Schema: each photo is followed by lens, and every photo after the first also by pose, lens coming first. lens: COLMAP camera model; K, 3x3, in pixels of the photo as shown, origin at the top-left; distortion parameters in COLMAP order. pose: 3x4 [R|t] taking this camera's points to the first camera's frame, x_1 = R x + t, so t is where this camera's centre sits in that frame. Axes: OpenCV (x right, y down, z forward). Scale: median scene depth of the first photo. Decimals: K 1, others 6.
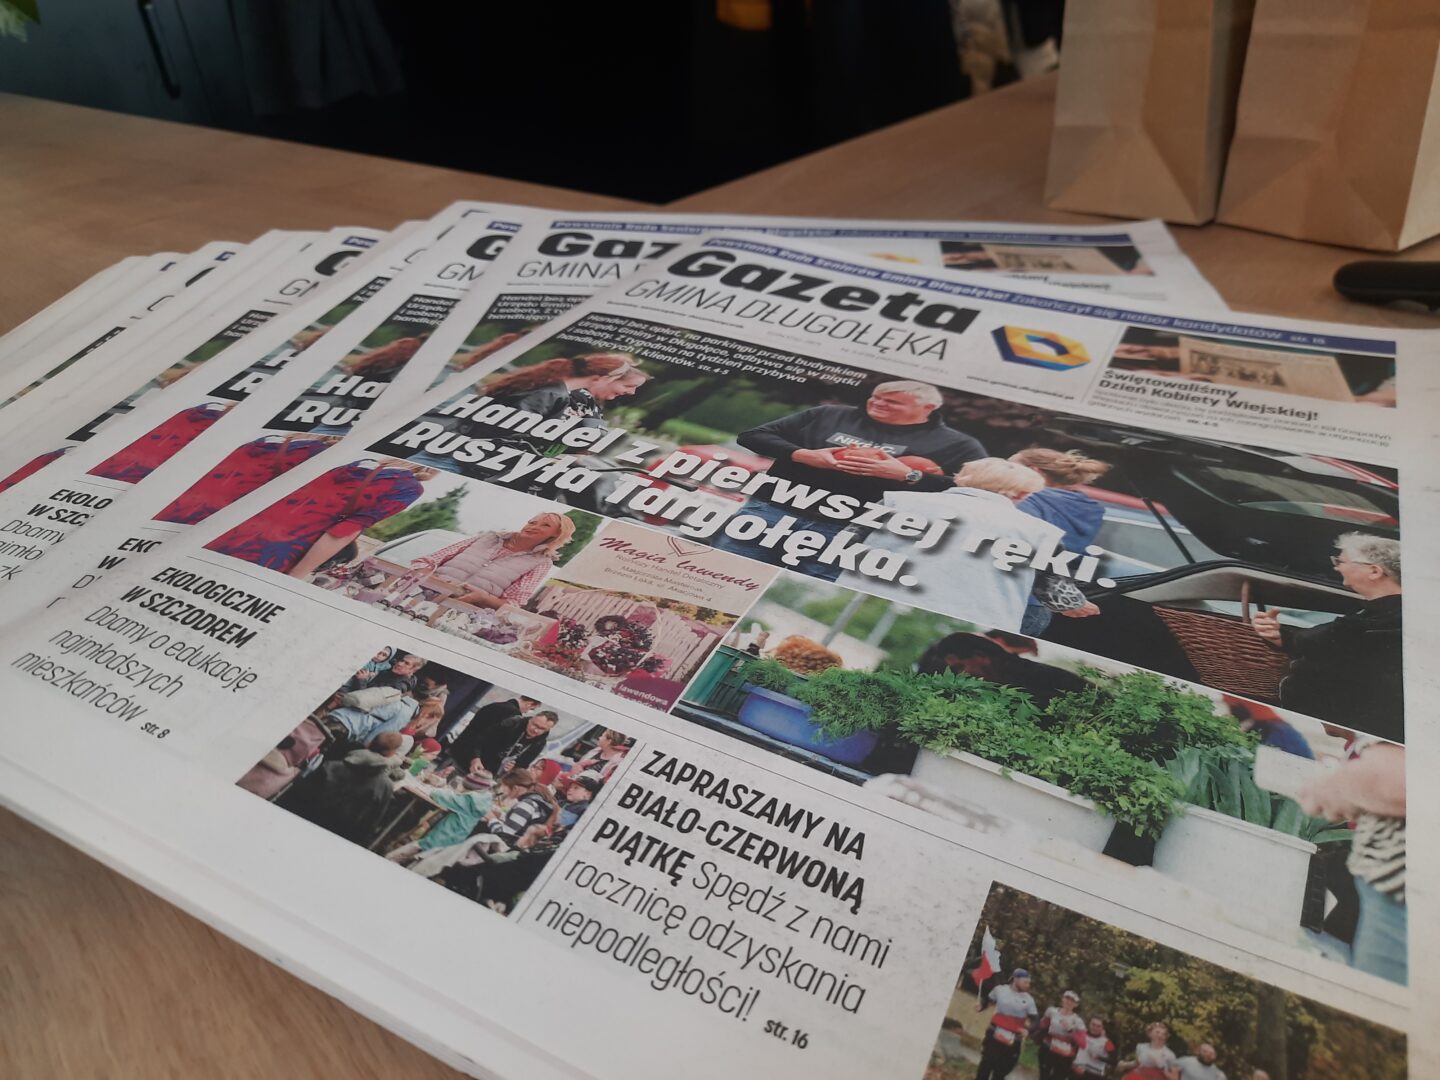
lens RADIAL K [[1043.0, 0, 720.0], [0, 1043.0, 540.0], [0, 0, 1]] dist [0.063226, -0.048367]
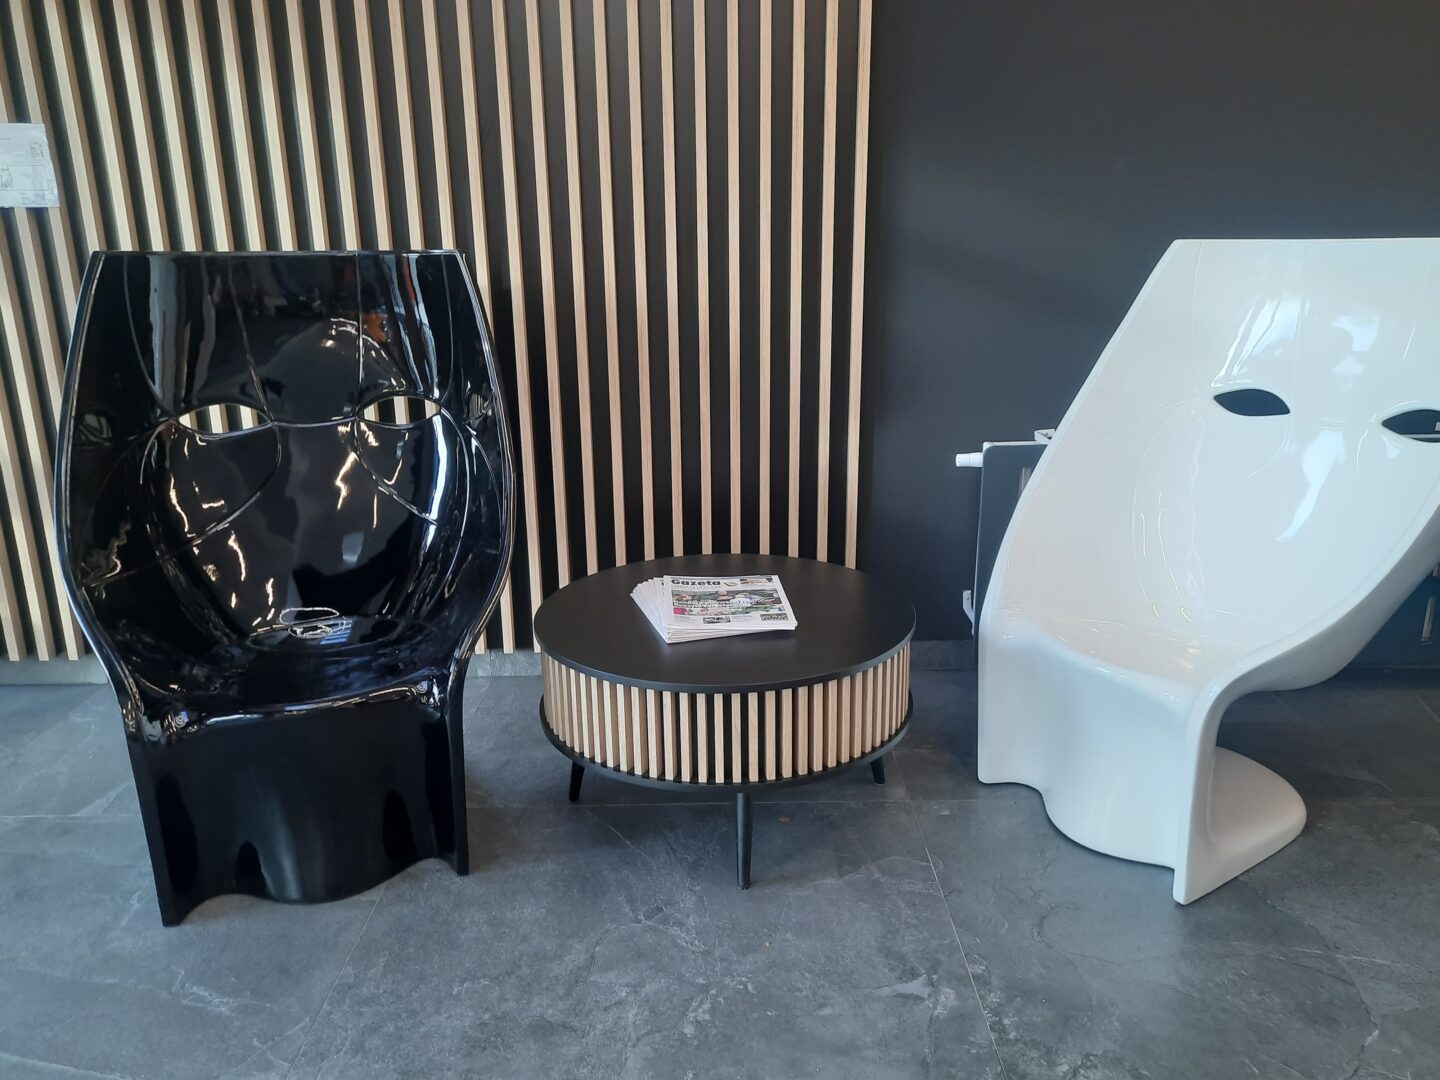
lens RADIAL K [[1043.0, 0, 720.0], [0, 1043.0, 540.0], [0, 0, 1]] dist [0.063226, -0.048367]
pose [[0.853727, -0.183642, 0.487264, -4.178506], [0.324869, 0.919145, -0.222785, 1.446414], [-0.406954, 0.348494, 0.844358, -6.682260]]
